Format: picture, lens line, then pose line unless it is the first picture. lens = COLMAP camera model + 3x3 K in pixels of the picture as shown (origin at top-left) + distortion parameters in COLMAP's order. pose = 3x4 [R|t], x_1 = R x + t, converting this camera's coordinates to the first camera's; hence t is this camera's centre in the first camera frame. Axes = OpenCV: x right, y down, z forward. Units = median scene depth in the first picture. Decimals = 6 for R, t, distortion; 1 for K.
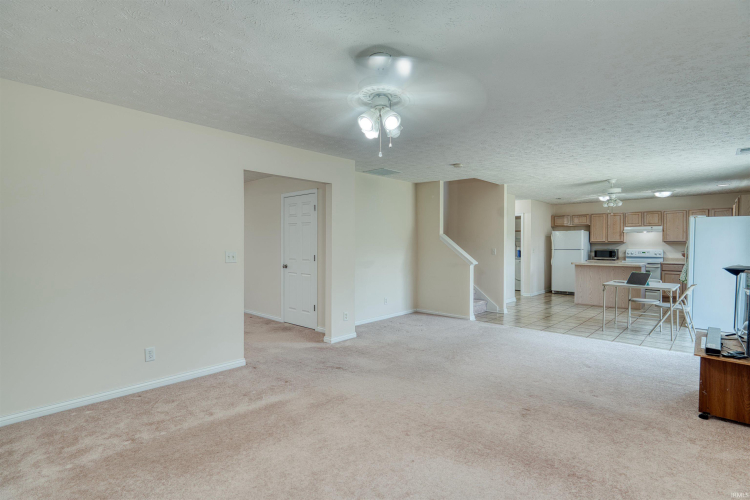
lens RADIAL K [[367.0, 0, 375.1], [0, 367.0, 248.8], [0, 0, 1]] dist [-0.014269, -0.000541]
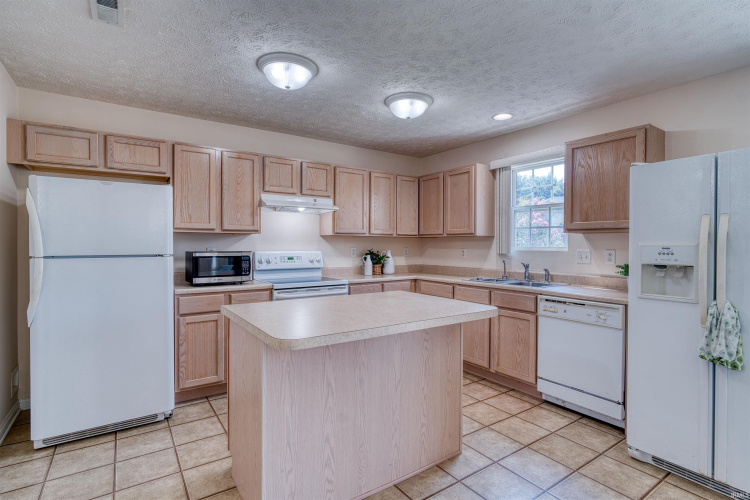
lens RADIAL K [[367.0, 0, 377.9], [0, 367.0, 247.6], [0, 0, 1]] dist [-0.014269, -0.000541]
pose [[0.178138, -0.006448, 0.983984, 0.333160], [0.012094, 0.999917, 0.004363, -0.003352], [-0.983931, 0.011123, 0.178201, 0.819606]]
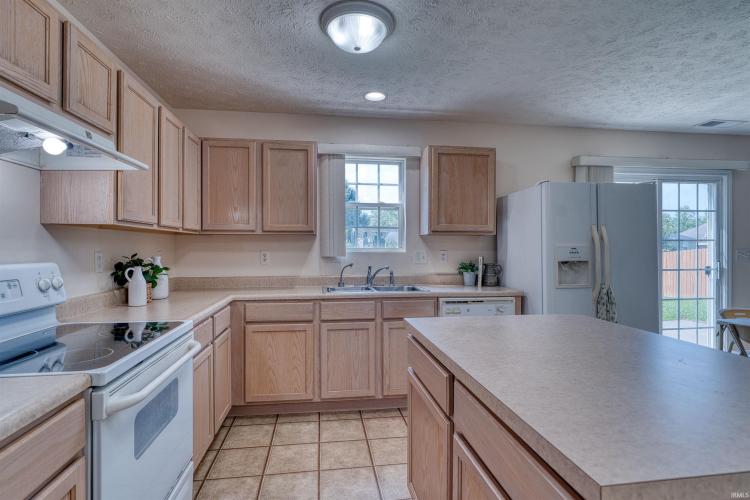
lens RADIAL K [[367.0, 0, 373.0], [0, 367.0, 248.4], [0, 0, 1]] dist [-0.014269, -0.000541]
pose [[-0.791648, -0.003136, 0.610969, 0.529979], [0.009808, 0.999793, 0.017841, -0.006713], [-0.610899, 0.020116, -0.791453, 1.015993]]
